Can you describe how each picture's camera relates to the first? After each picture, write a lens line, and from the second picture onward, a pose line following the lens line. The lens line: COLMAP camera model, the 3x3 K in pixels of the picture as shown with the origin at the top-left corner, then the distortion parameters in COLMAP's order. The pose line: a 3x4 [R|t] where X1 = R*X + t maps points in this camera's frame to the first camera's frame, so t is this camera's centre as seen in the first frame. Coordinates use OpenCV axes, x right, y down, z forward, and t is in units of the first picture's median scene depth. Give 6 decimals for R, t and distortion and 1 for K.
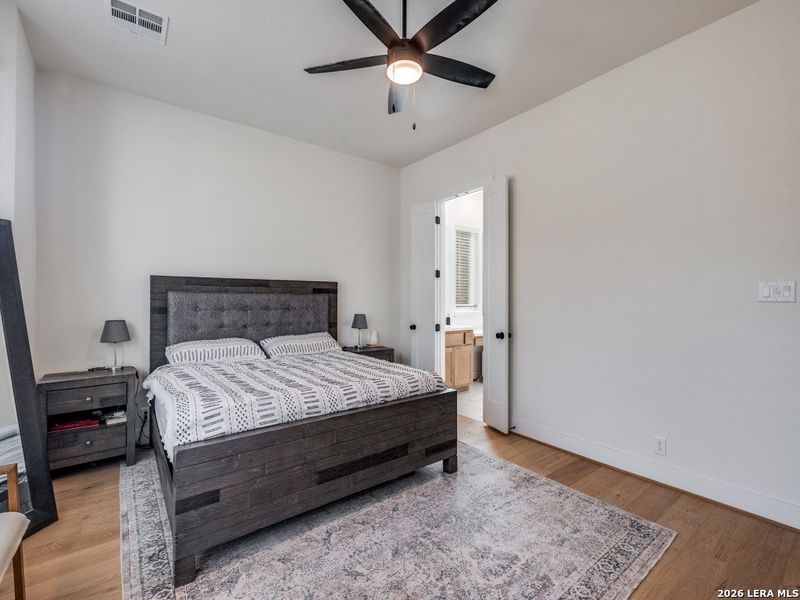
lens RADIAL K [[357.3, 0, 400.4], [0, 357.3, 300.6], [0, 0, 1]] dist [0.003413, 0.000476]
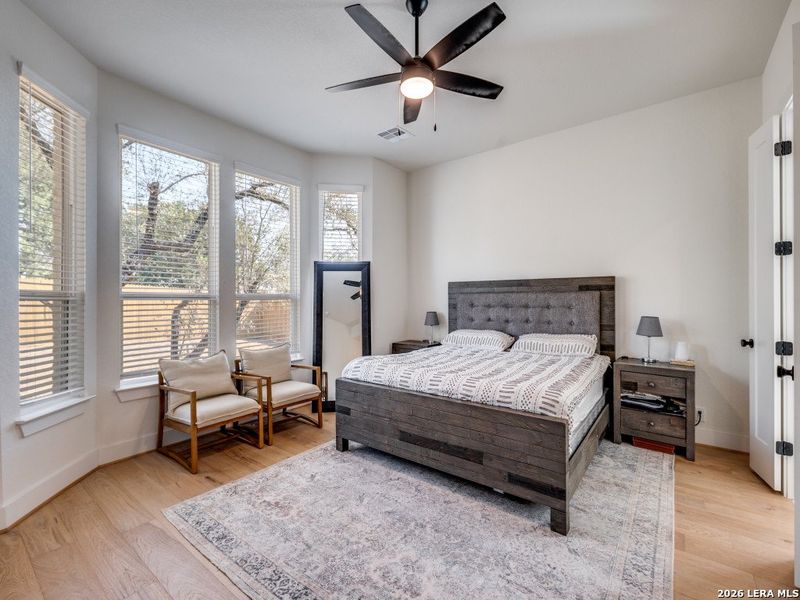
lens RADIAL K [[357.5, 0, 400.4], [0, 357.5, 300.0], [0, 0, 1]] dist [0.000600, 0.000190]
pose [[0.257930, -0.000788, -0.966163, 0.622828], [0.003486, 0.999994, 0.000115, 0.001506], [0.966157, -0.003398, 0.257931, 0.400591]]
